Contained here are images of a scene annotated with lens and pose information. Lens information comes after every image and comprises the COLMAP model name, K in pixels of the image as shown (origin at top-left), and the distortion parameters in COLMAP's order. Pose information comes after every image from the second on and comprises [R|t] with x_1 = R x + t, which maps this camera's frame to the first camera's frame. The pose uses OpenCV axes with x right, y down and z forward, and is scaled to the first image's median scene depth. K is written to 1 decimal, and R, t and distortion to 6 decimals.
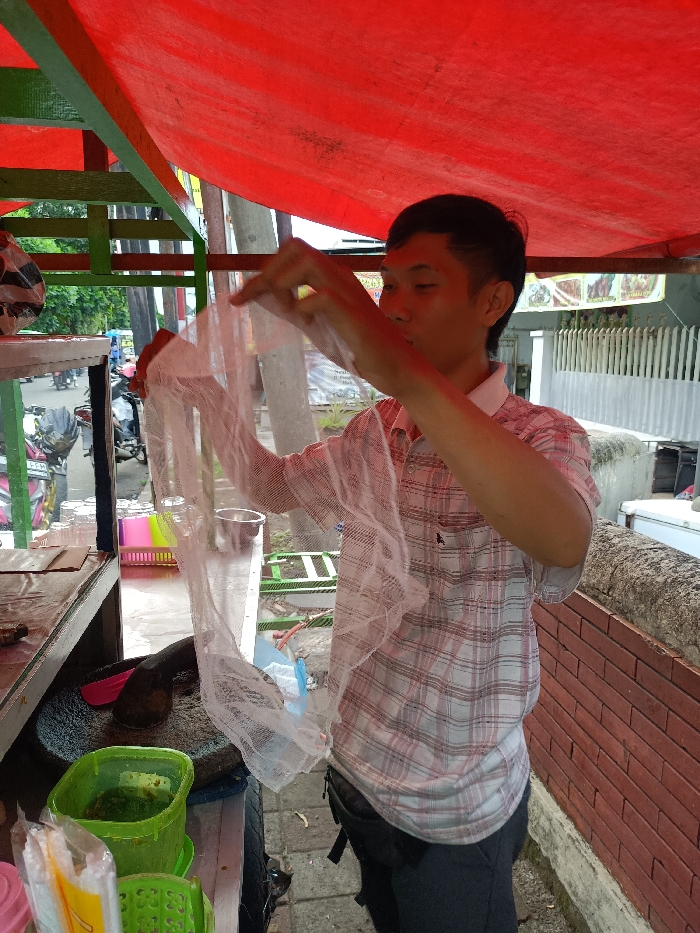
lens RADIAL K [[687.4, 0, 350.0], [0, 687.4, 466.5], [0, 0, 1]] dist [-0.005446, -0.002477]
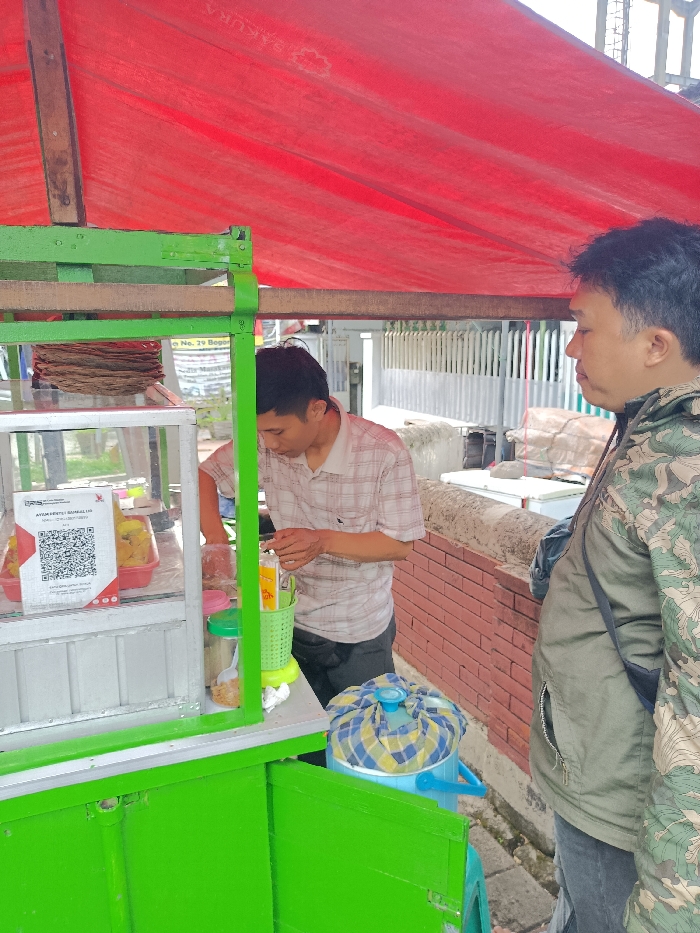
lens RADIAL K [[687.4, 0, 350.0], [0, 687.4, 466.5], [0, 0, 1]] dist [-0.005446, -0.002477]
pose [[0.970452, -0.050656, 0.235918, -0.042872], [0.048615, 0.998713, 0.014464, 0.005719], [-0.236347, -0.002567, 0.971665, -0.126001]]
